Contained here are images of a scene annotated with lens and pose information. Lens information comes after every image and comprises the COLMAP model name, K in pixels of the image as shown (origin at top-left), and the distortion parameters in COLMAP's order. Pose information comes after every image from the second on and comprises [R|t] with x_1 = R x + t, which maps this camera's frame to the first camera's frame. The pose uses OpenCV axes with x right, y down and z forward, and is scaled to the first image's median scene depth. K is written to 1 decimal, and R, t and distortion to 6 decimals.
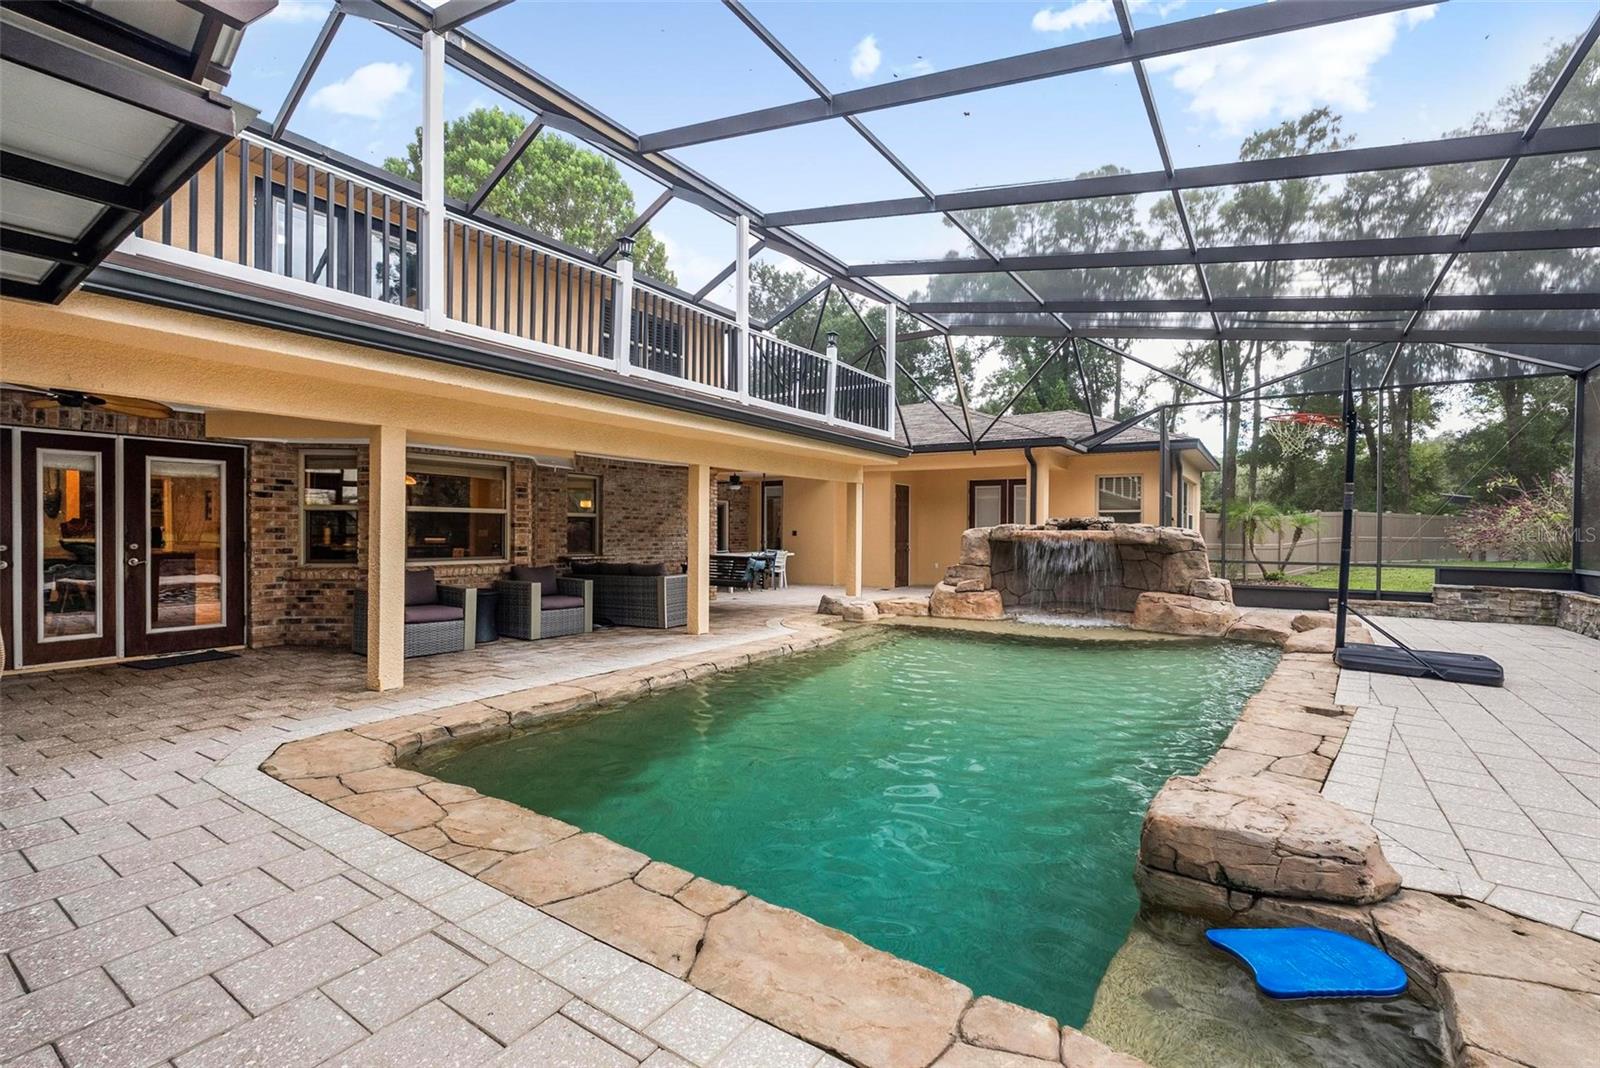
lens RADIAL K [[702.8, 0, 800.0], [0, 702.8, 534.0], [0, 0, 1]] dist [-0.001348, -0.000824]
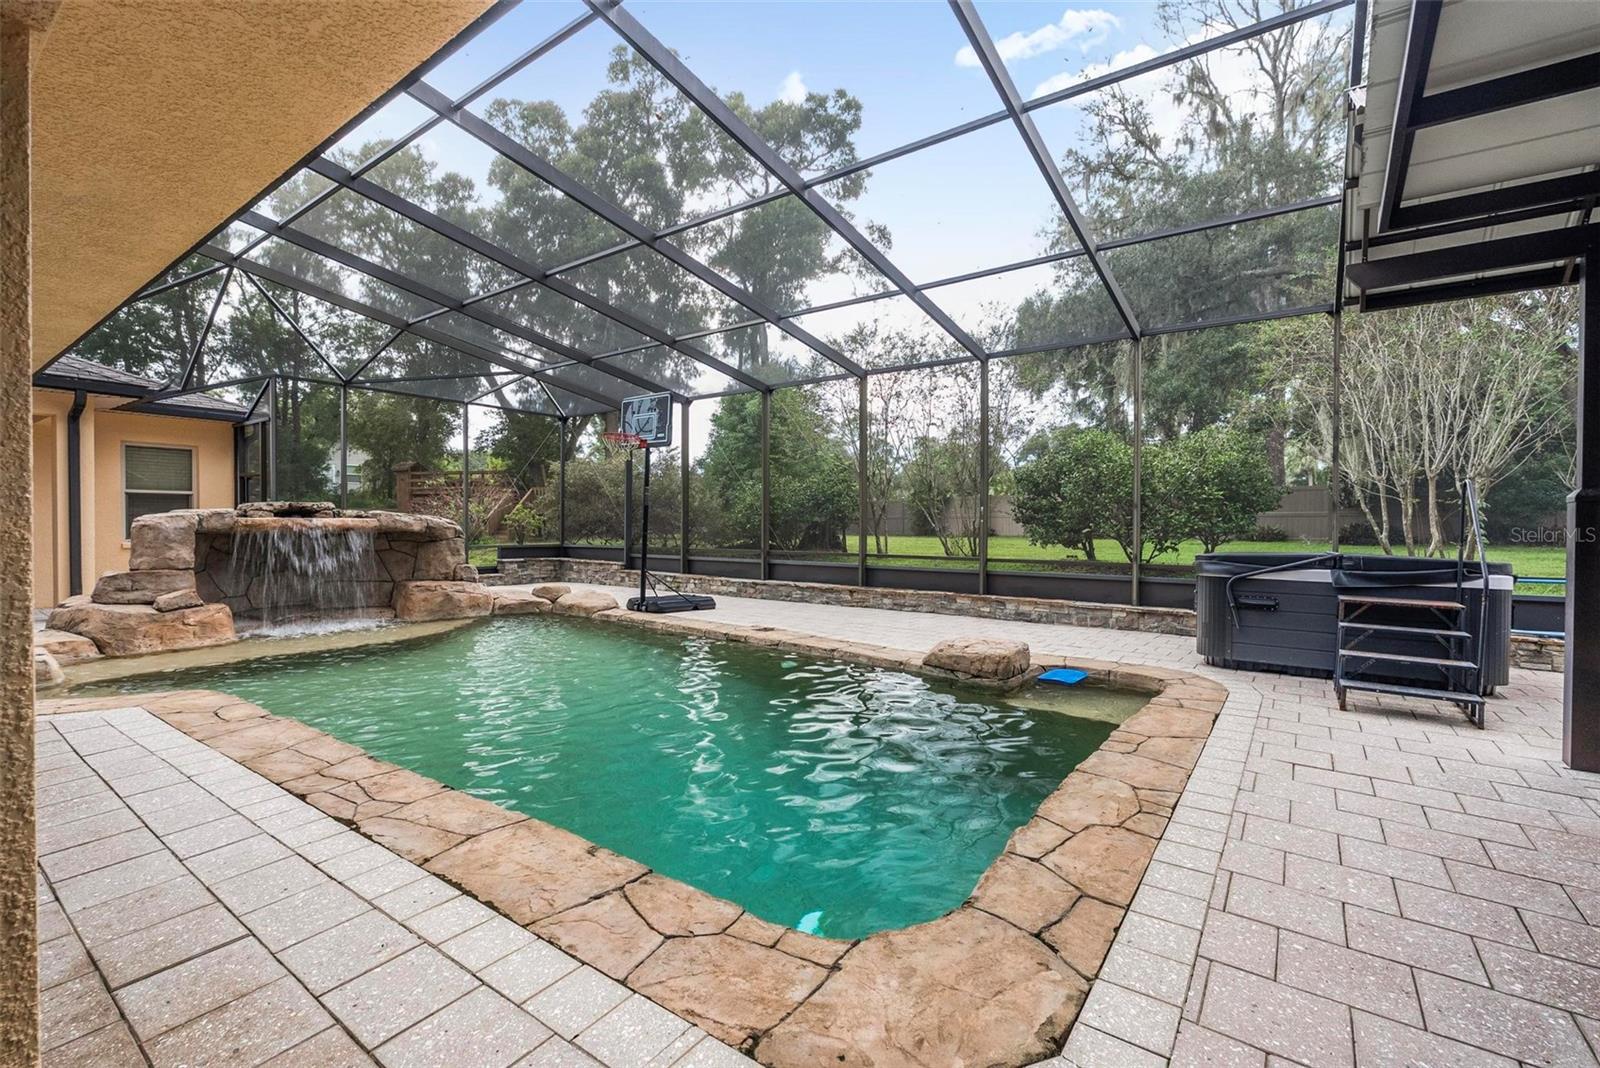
lens RADIAL K [[702.8, 0, 800.0], [0, 702.8, 534.0], [0, 0, 1]] dist [-0.001348, -0.000824]
pose [[0.028882, -0.019601, 0.999391, -0.493239], [-0.000328, 0.999807, 0.019619, -0.003389], [-0.999583, -0.000894, 0.028870, 0.464920]]
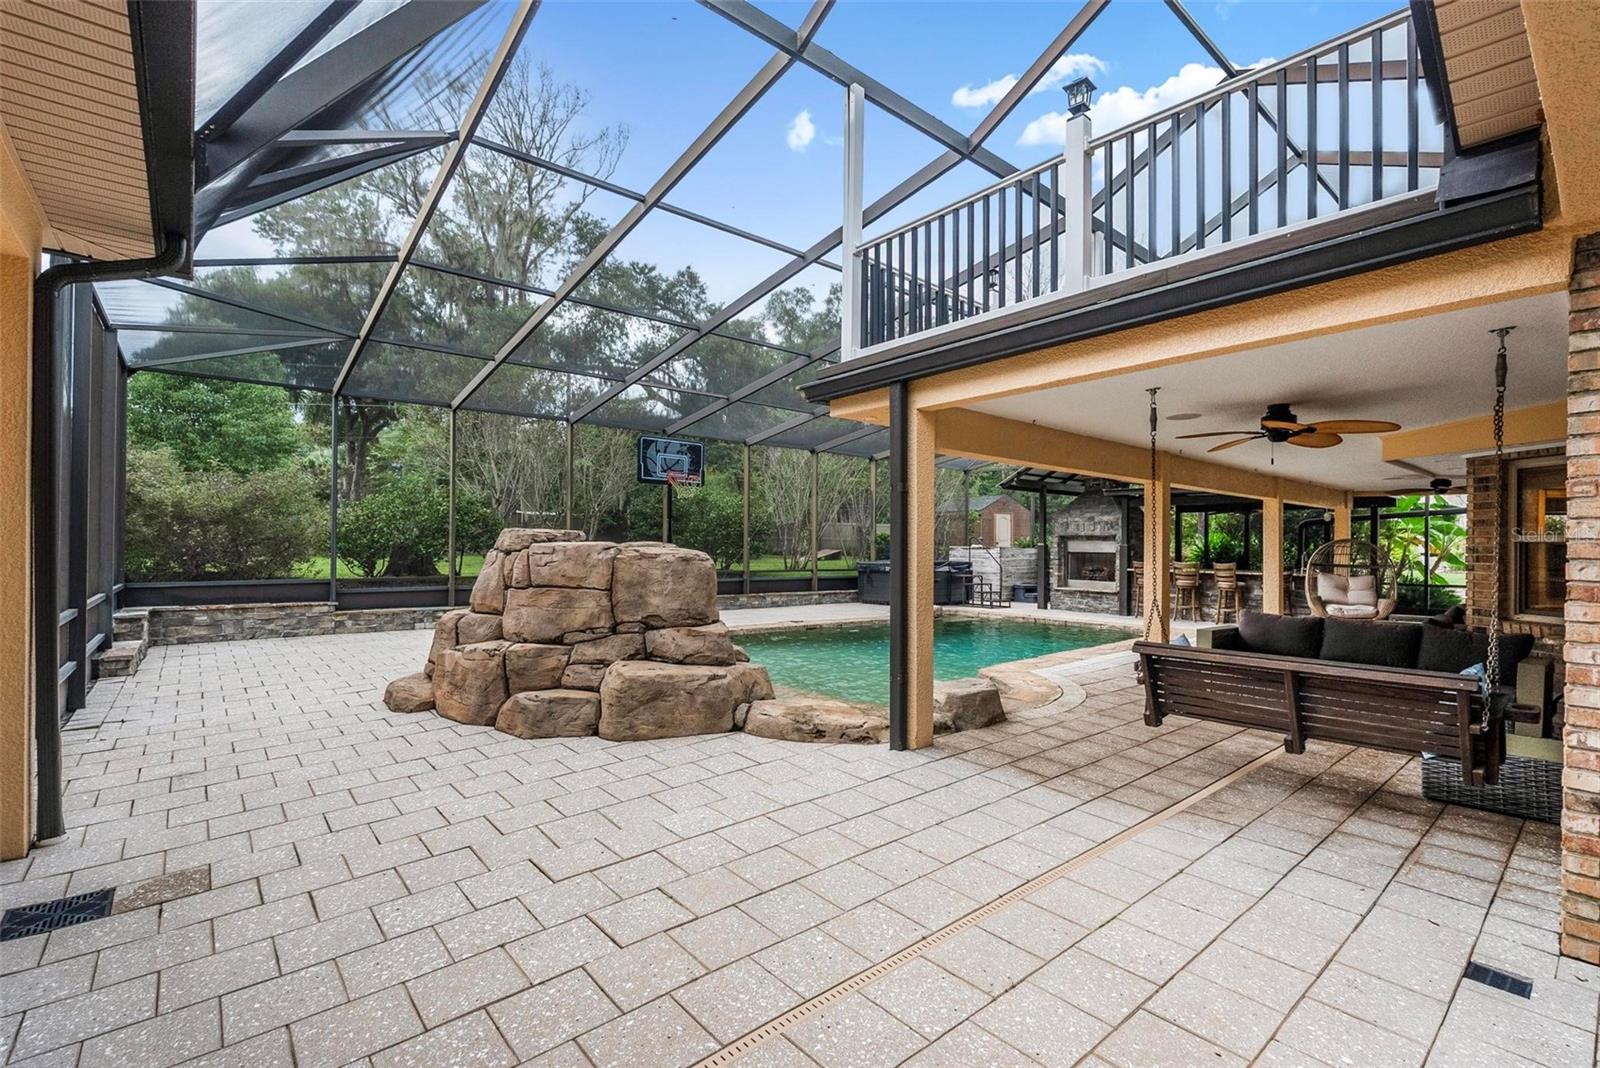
lens RADIAL K [[702.8, 0, 800.0], [0, 702.8, 534.0], [0, 0, 1]] dist [-0.001348, -0.000824]
pose [[-0.969766, -0.005617, 0.243972, 0.045772], [-0.010469, 0.999772, -0.018593, -0.006127], [-0.243812, -0.020585, -0.969604, 1.841112]]
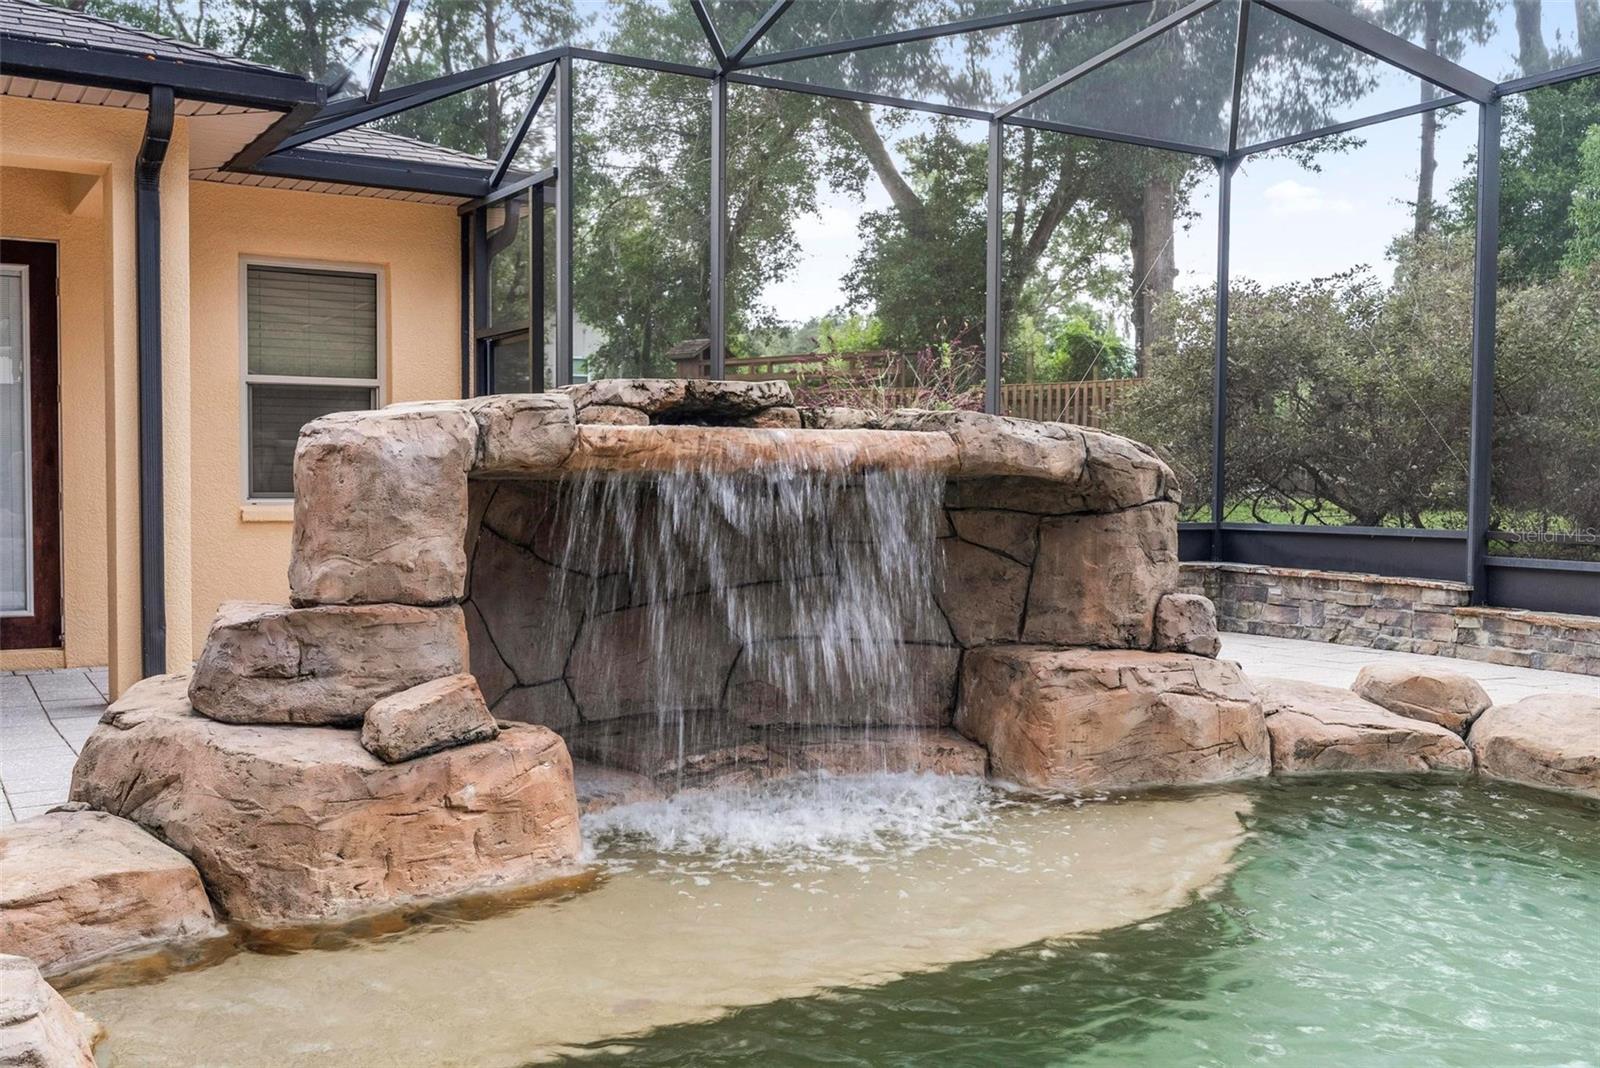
lens RADIAL K [[1496.8, 0, 800.0], [0, 1496.8, 534.0], [0, 0, 1]] dist [0.005112, 0.004346]
pose [[0.413886, -0.040185, 0.909441, -0.093482], [0.000347, 0.999032, 0.043986, 0.009404], [-0.910329, -0.017890, 0.413499, 0.897623]]
